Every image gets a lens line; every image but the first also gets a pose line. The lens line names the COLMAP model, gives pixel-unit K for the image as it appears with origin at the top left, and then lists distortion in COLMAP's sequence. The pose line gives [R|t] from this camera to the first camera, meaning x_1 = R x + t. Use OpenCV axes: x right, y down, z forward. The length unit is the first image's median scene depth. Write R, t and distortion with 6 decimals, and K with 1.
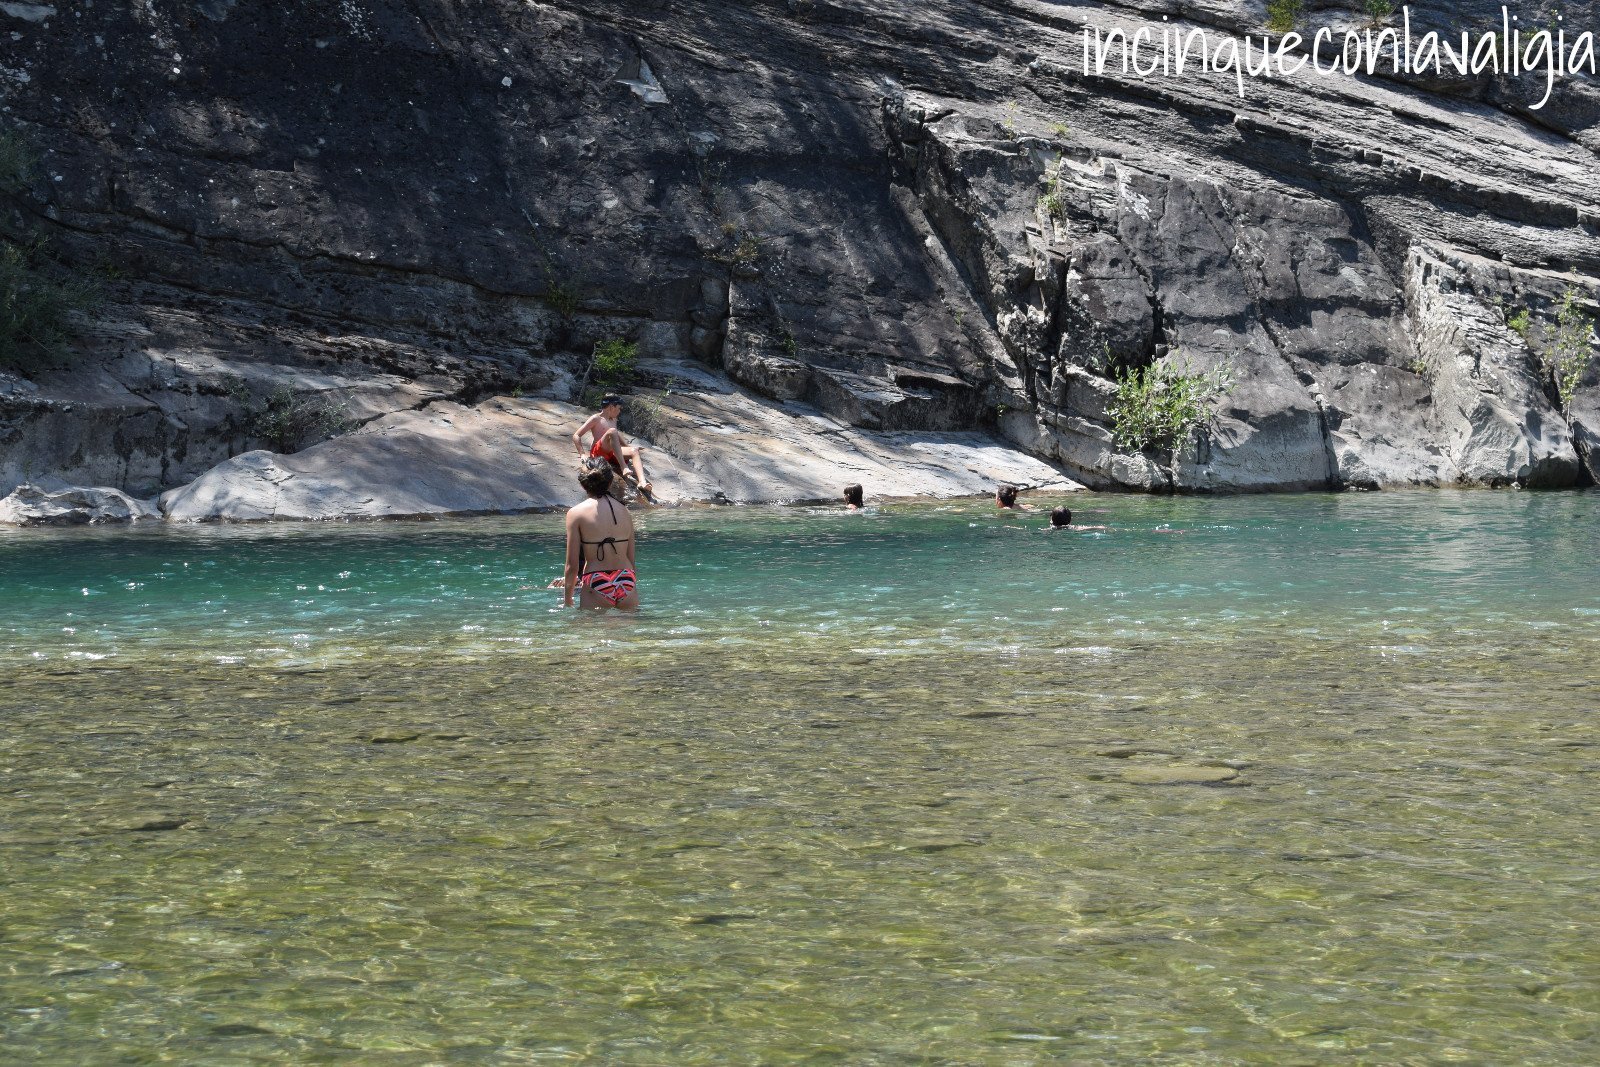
lens RADIAL K [[3685.2, 0, 800.0], [0, 3685.2, 533.5], [0, 0, 1]] dist [0.068654, 0.071149]
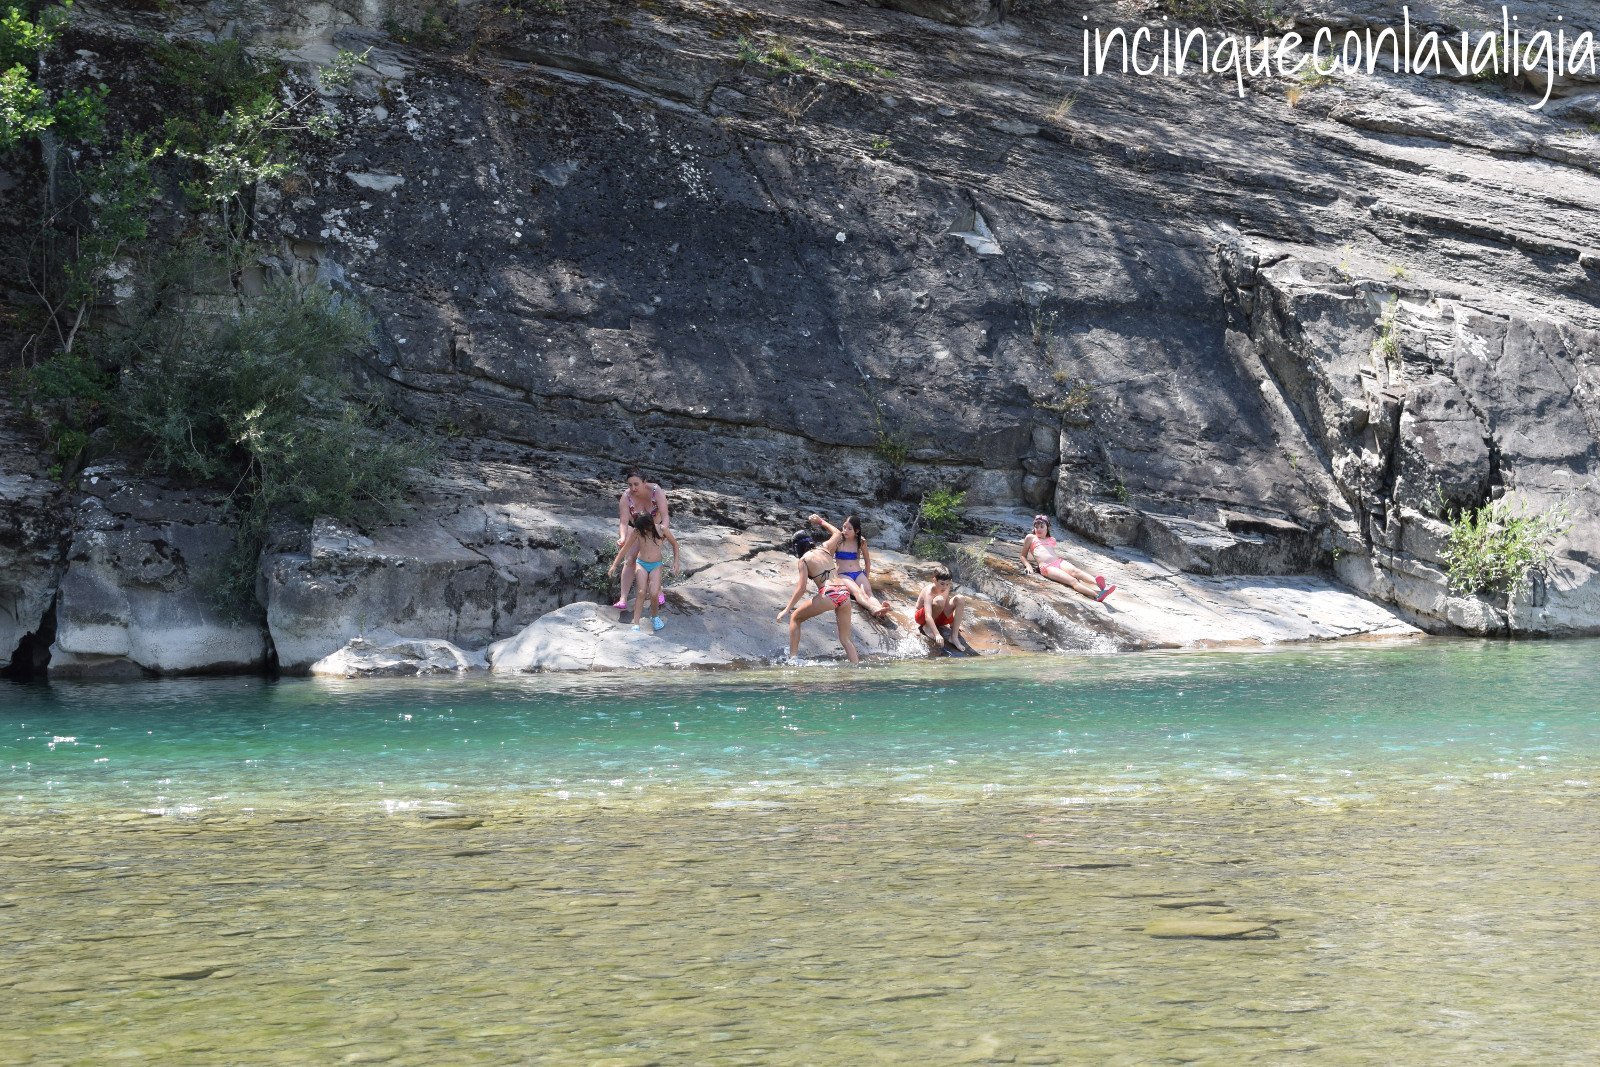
lens RADIAL K [[3685.2, 0, 800.0], [0, 3685.2, 533.5], [0, 0, 1]] dist [0.068654, 0.071149]
pose [[0.991753, -0.011398, -0.127653, 0.038632], [0.006497, 0.999228, -0.038744, -0.001265], [0.127996, 0.037595, 0.991062, -0.007605]]
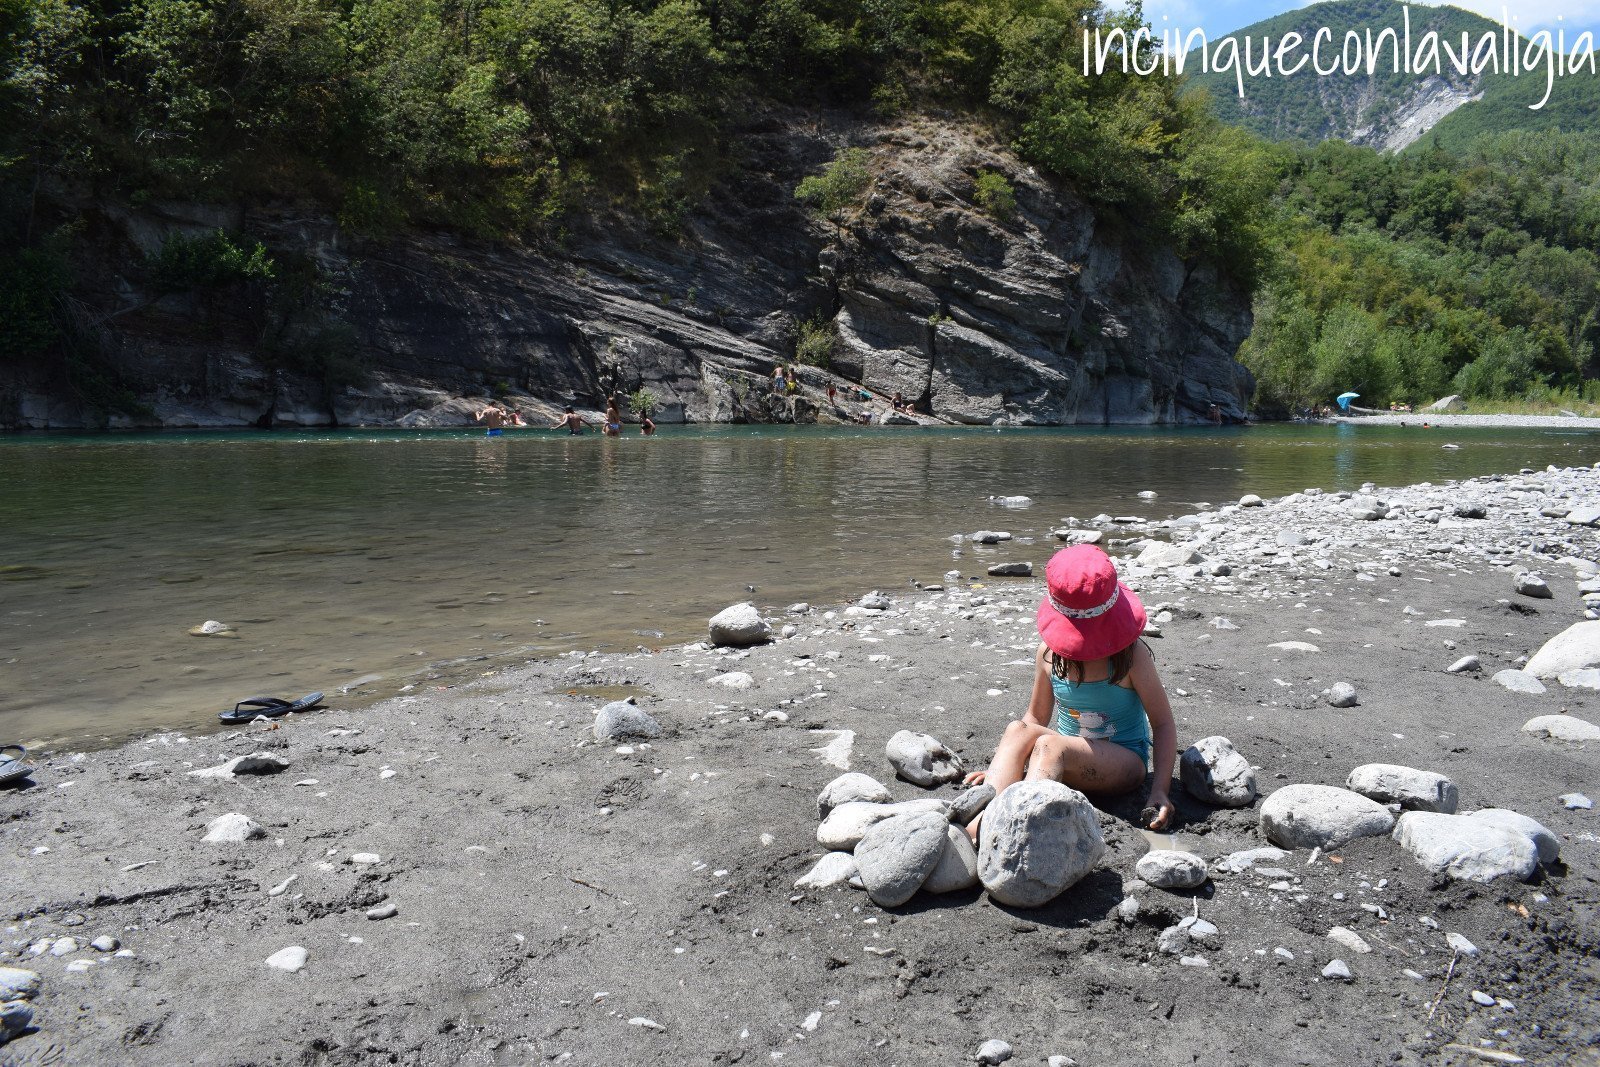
lens RADIAL K [[1269.9, 0, 800.0], [0, 1269.9, 533.5], [0, 0, 1]] dist [-0.094896, 0.014147]
pose [[0.961699, -0.011873, 0.273851, -0.109460], [-0.004669, 0.998207, 0.059675, 0.023892], [-0.274068, -0.058667, 0.959919, -0.340475]]
